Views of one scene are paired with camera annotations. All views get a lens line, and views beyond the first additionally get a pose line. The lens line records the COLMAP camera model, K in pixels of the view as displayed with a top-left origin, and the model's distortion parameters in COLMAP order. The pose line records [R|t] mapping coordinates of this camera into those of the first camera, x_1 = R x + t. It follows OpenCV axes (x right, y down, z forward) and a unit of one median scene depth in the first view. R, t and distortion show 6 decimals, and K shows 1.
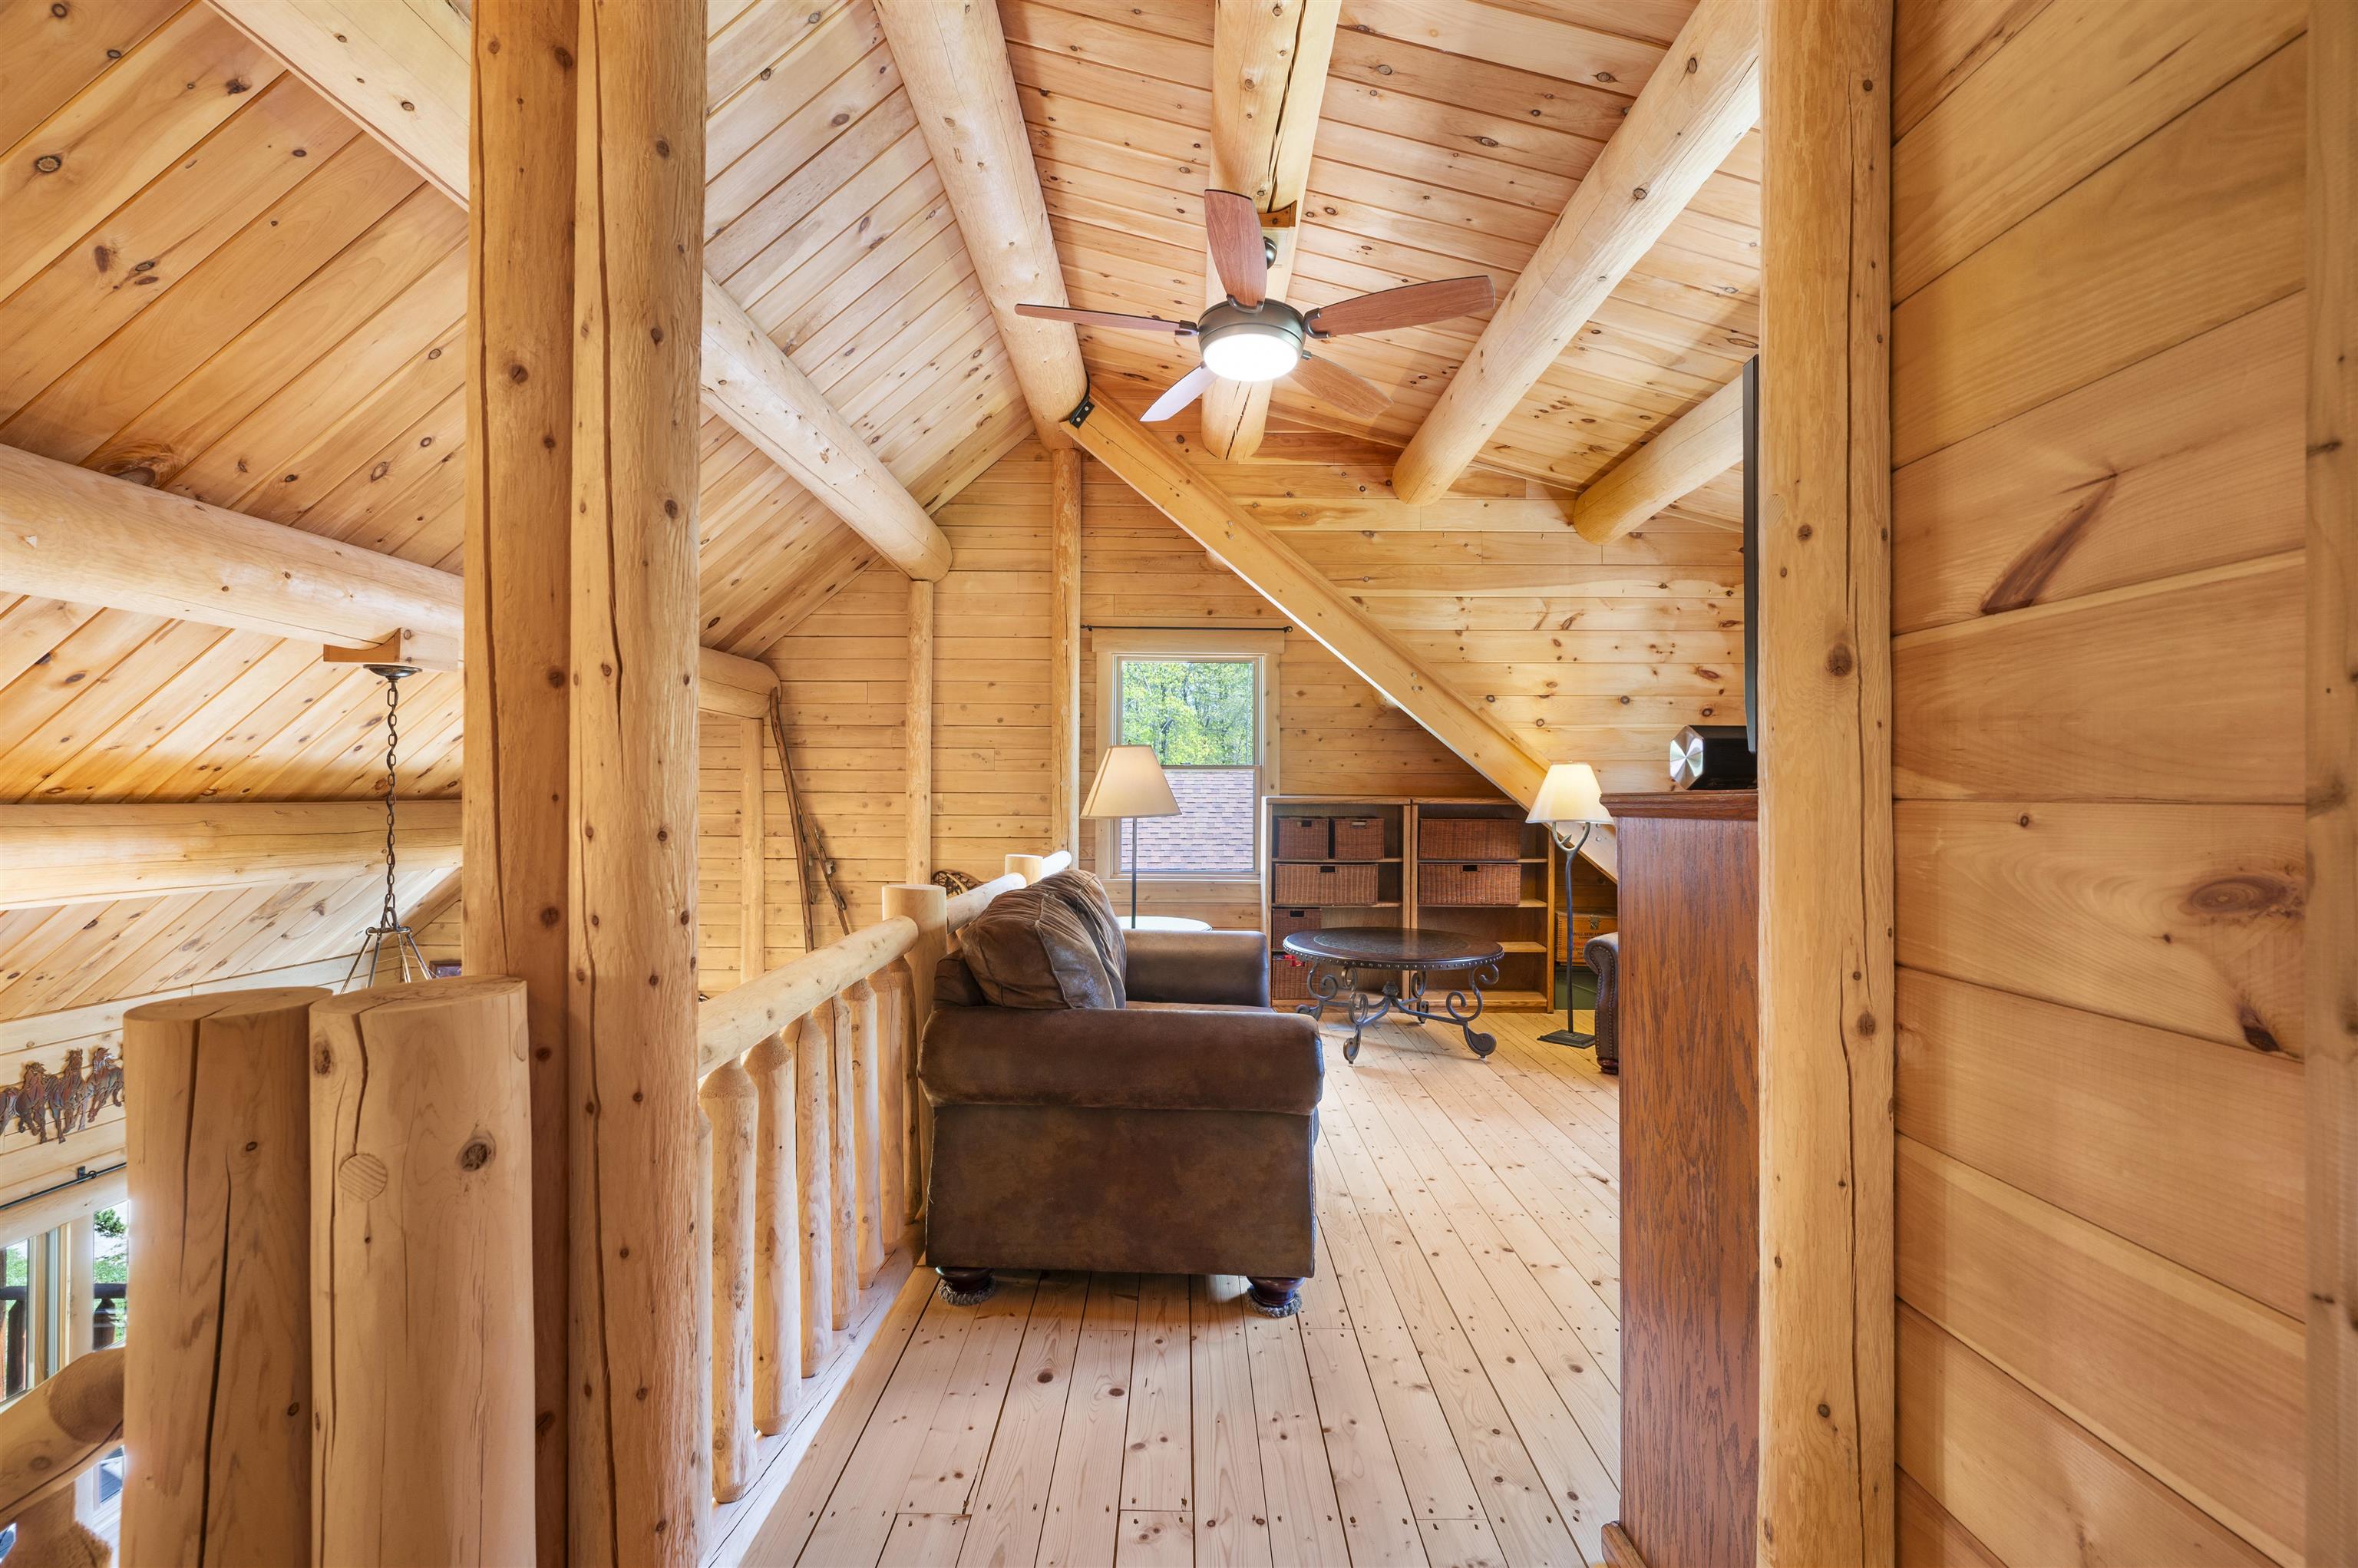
lens RADIAL K [[965.9, 0, 1180.5], [0, 965.9, 786.2], [0, 0, 1]] dist [-0.002150, 0.000539]
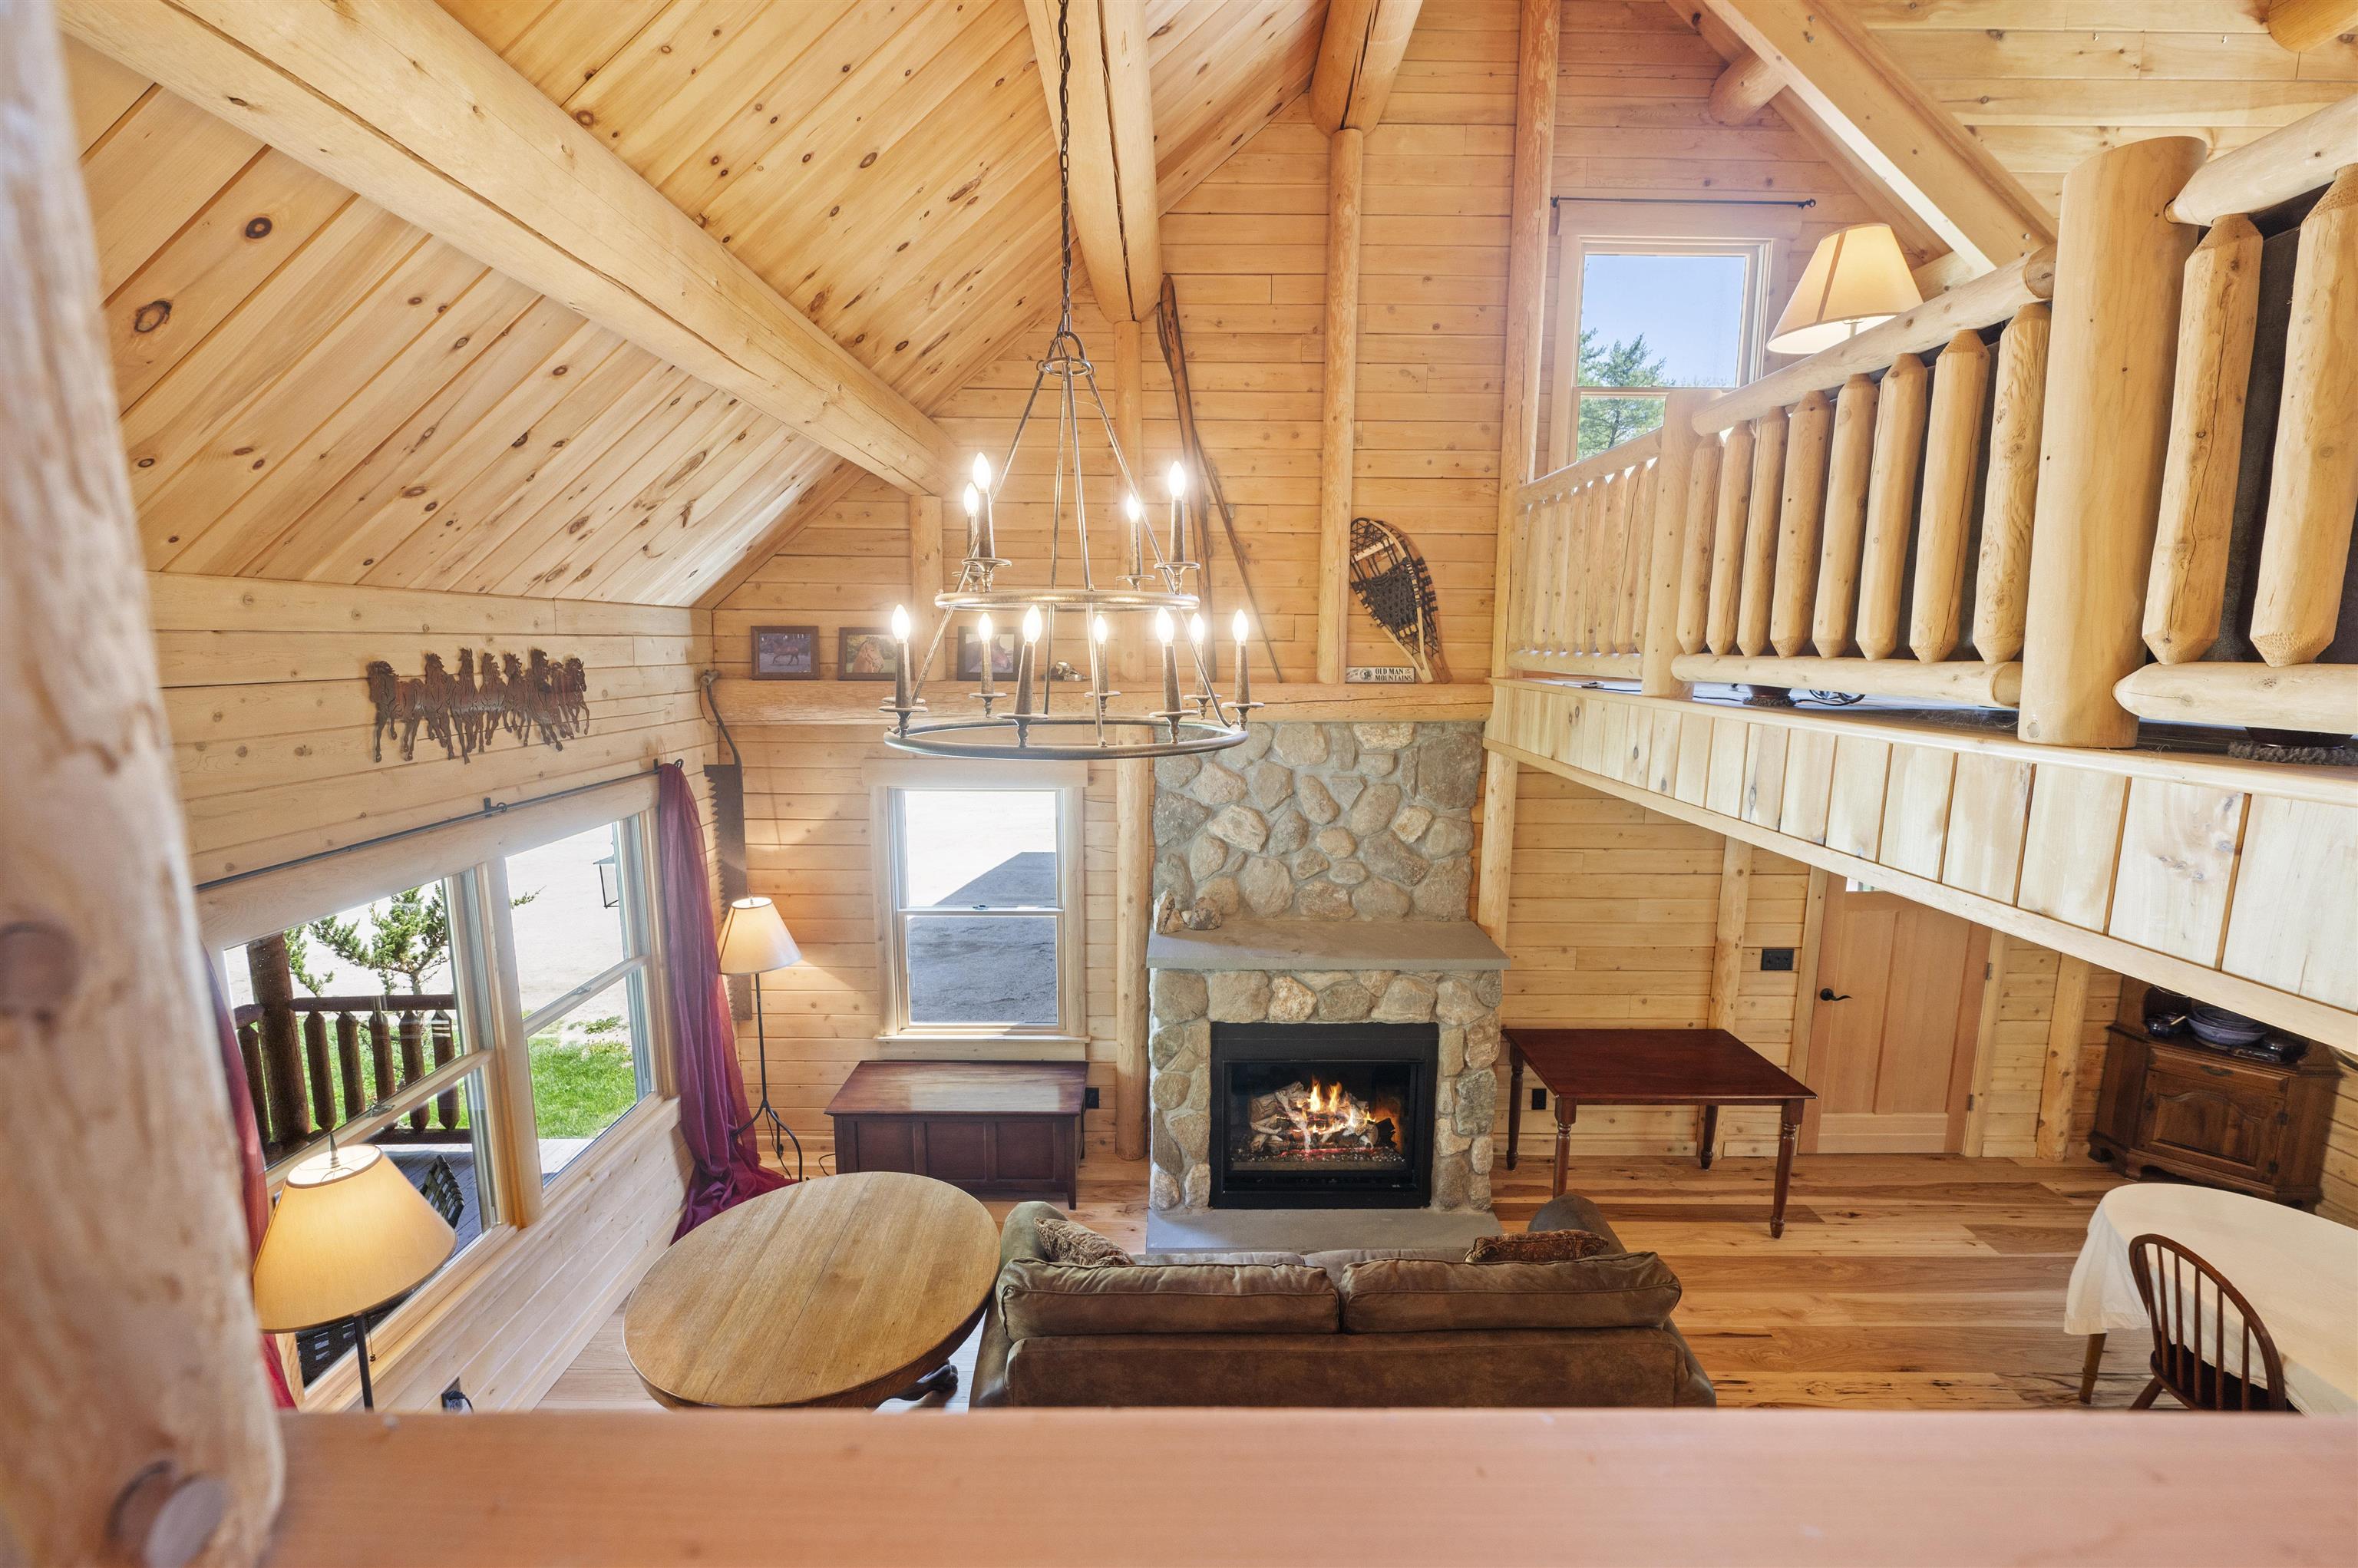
lens RADIAL K [[965.9, 0, 1182.1], [0, 965.9, 787.7], [0, 0, 1]] dist [-0.002150, 0.000539]
pose [[0.999997, 0.002097, 0.000843, -0.406814], [-0.002205, 0.987039, 0.160468, 0.185523], [-0.000496, -0.160469, 0.987041, 0.150070]]
